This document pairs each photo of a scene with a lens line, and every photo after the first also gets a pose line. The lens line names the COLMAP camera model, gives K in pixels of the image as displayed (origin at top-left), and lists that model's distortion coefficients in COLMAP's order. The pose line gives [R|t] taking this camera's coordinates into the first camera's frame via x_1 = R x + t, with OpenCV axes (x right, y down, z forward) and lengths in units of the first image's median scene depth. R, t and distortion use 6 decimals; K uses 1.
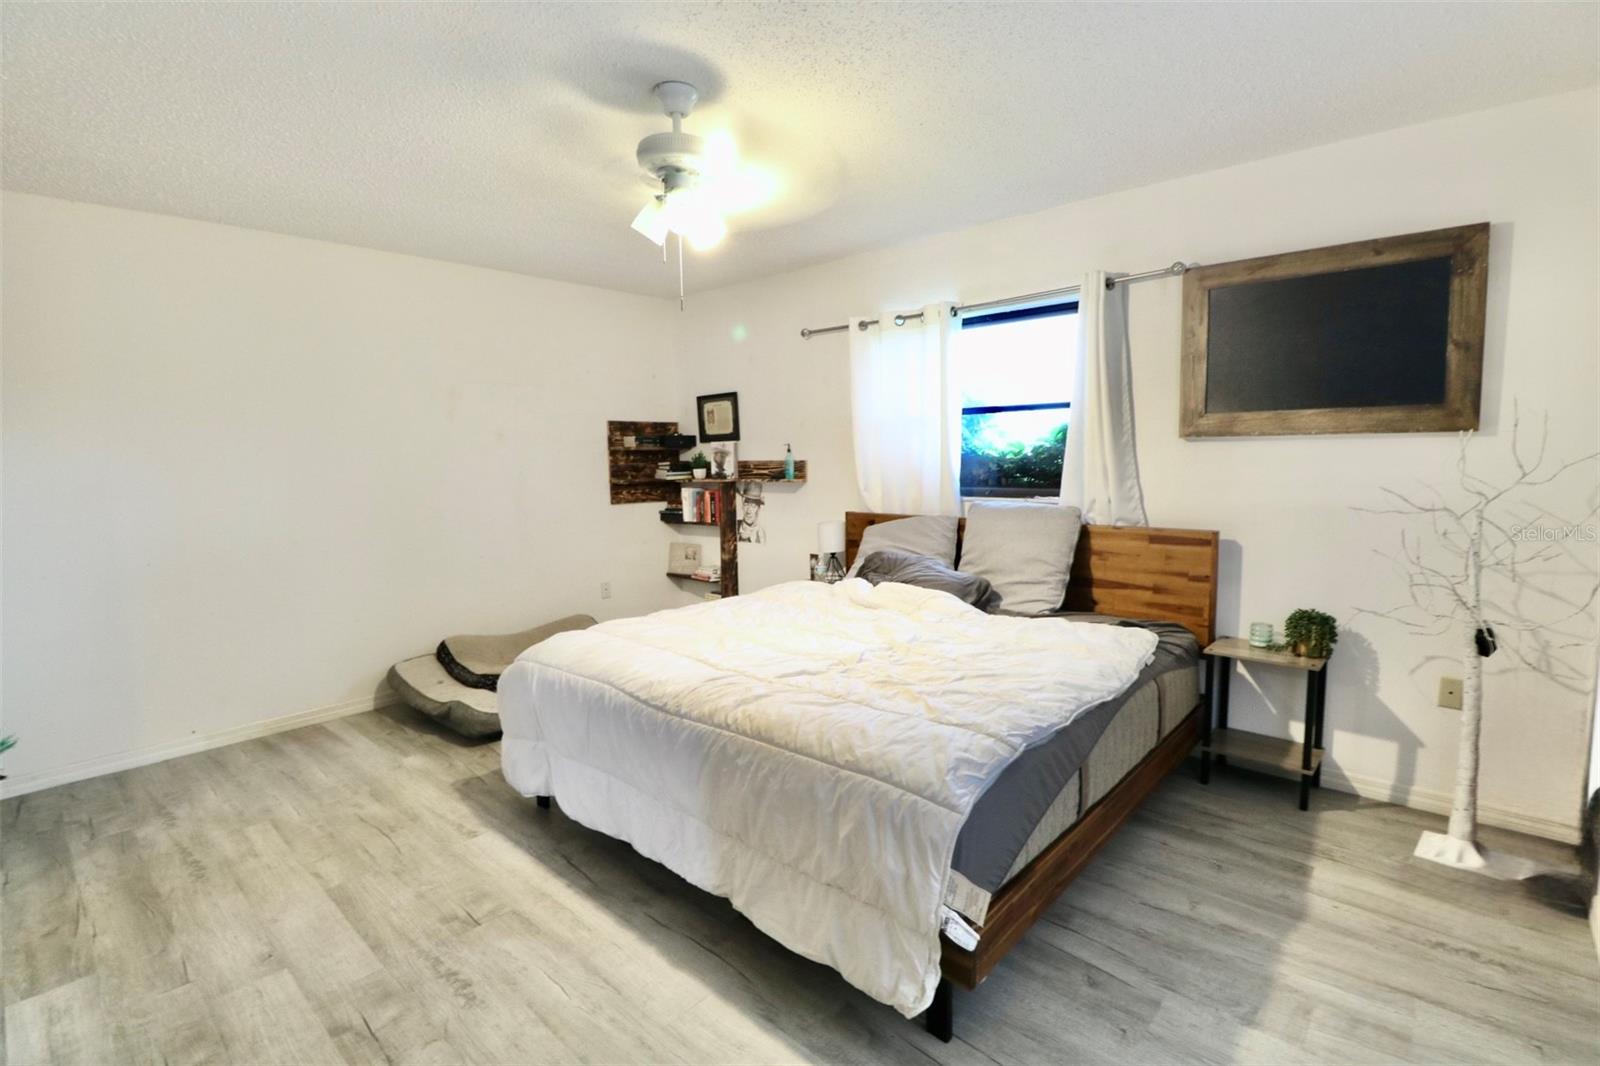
lens RADIAL K [[741.7, 0, 804.9], [0, 741.7, 521.6], [0, 0, 1]] dist [-0.001437, -0.012960]
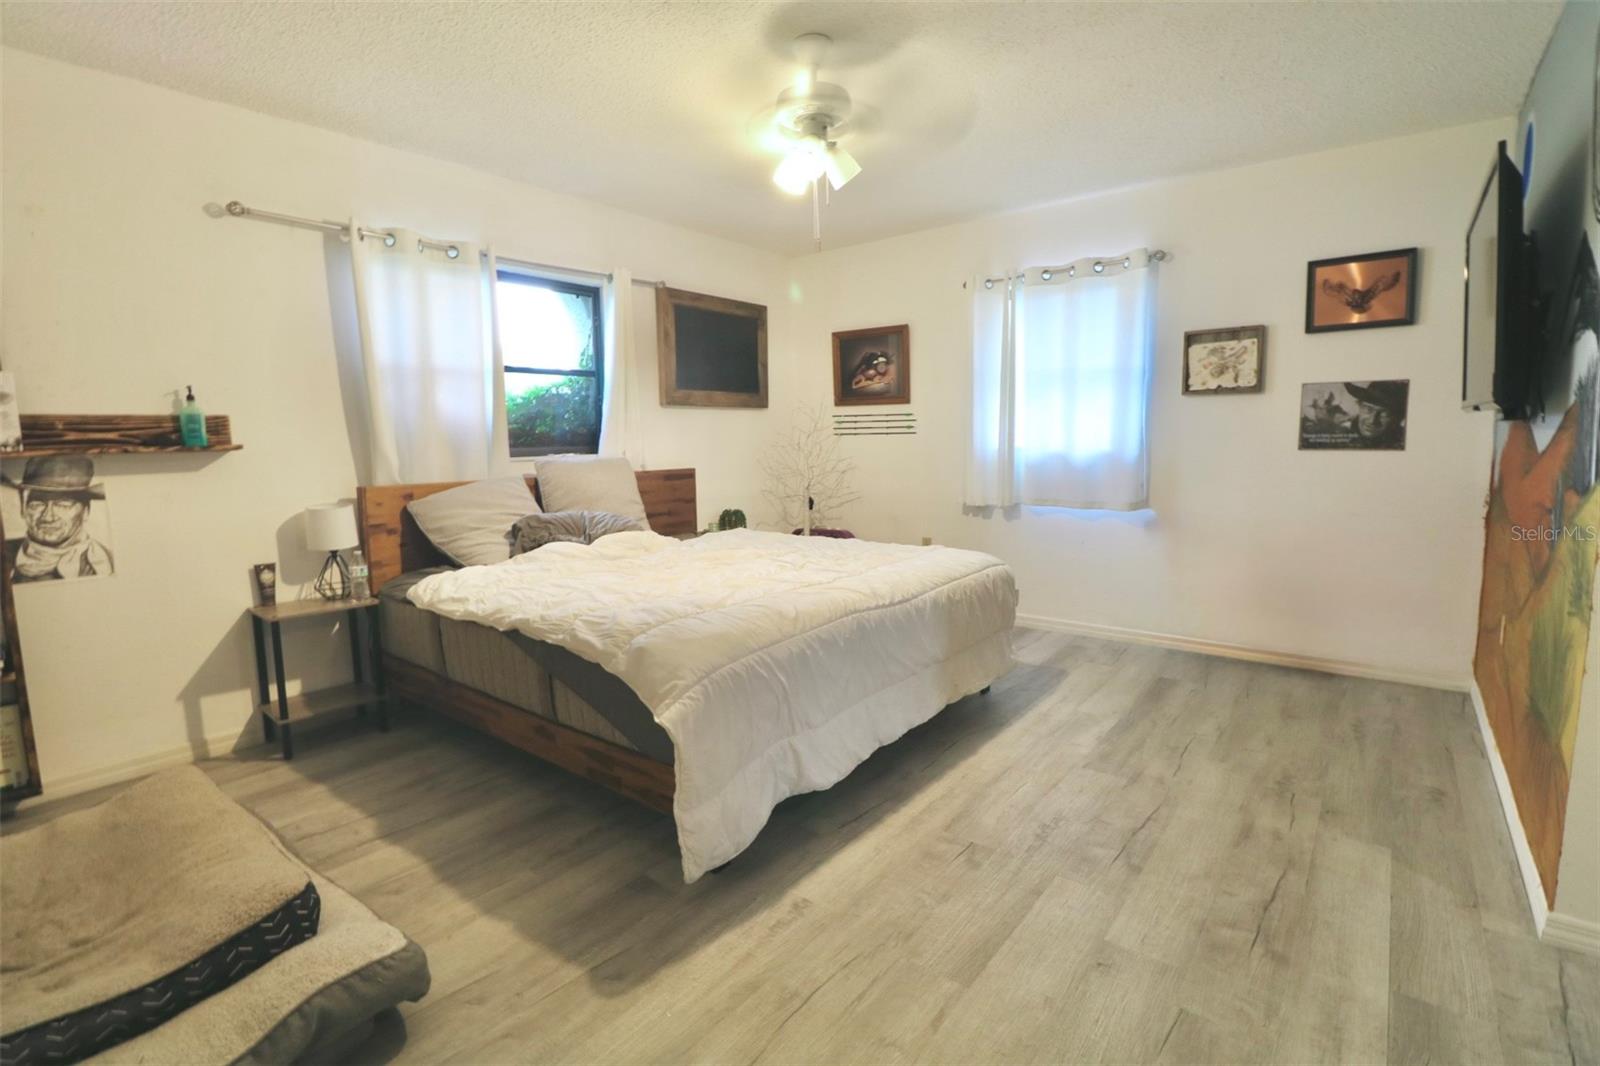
lens RADIAL K [[741.7, 0, 804.9], [0, 741.7, 521.6], [0, 0, 1]] dist [-0.001437, -0.012960]
pose [[-0.063339, -0.096601, 0.993306, -1.149676], [0.109313, 0.988644, 0.103118, -0.011928], [-0.991987, 0.115112, -0.052060, 1.020266]]
